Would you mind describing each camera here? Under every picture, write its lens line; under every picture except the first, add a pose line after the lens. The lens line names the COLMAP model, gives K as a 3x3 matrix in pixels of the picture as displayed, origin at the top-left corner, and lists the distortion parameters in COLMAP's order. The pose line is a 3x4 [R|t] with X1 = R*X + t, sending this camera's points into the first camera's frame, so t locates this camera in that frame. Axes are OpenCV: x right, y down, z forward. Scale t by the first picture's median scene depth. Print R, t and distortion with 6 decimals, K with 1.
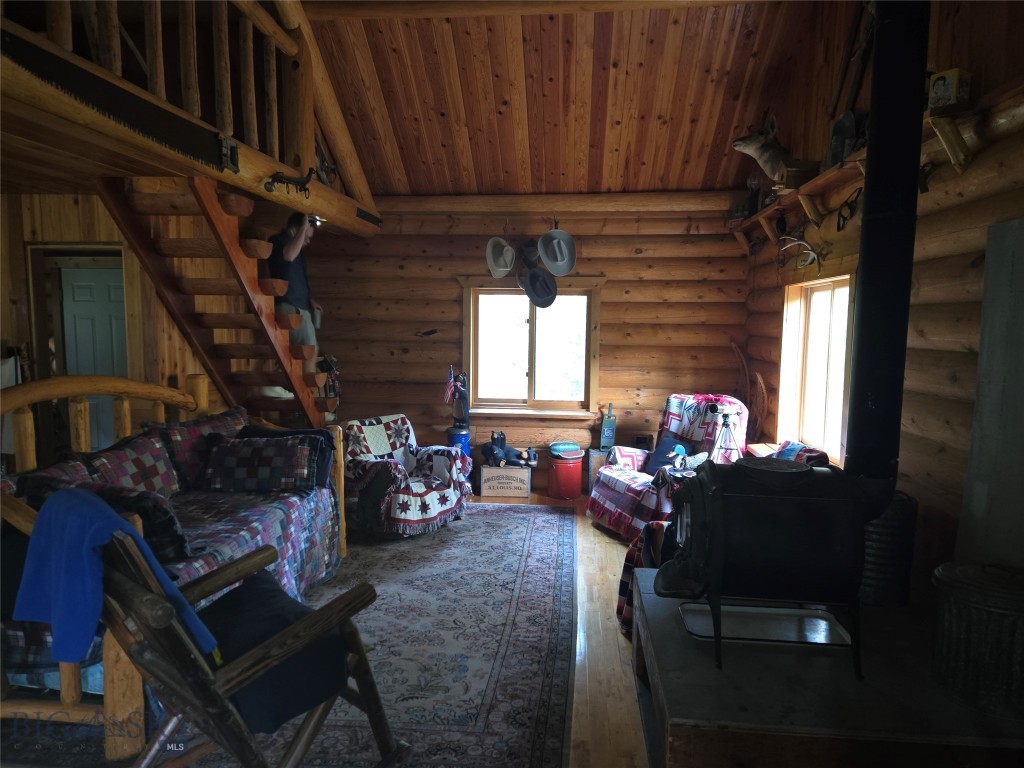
lens RADIAL K [[677.2, 0, 510.6], [0, 677.2, 387.4], [0, 0, 1]] dist [0.071004, -0.050784]
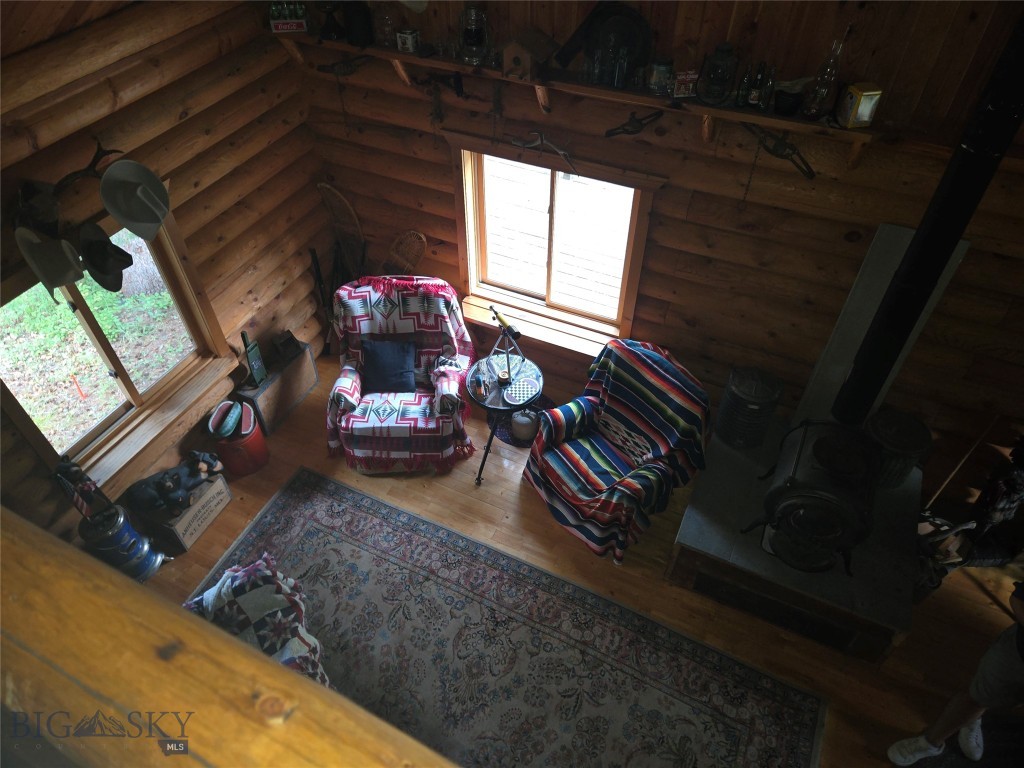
lens RADIAL K [[677.2, 0, 511.2], [0, 677.2, 386.2], [0, 0, 1]] dist [0.071004, -0.050784]
pose [[0.348852, -0.684596, 0.640024, -0.321422], [0.108217, 0.707784, 0.698091, -0.510176], [-0.930909, -0.174269, 0.320997, 0.586777]]
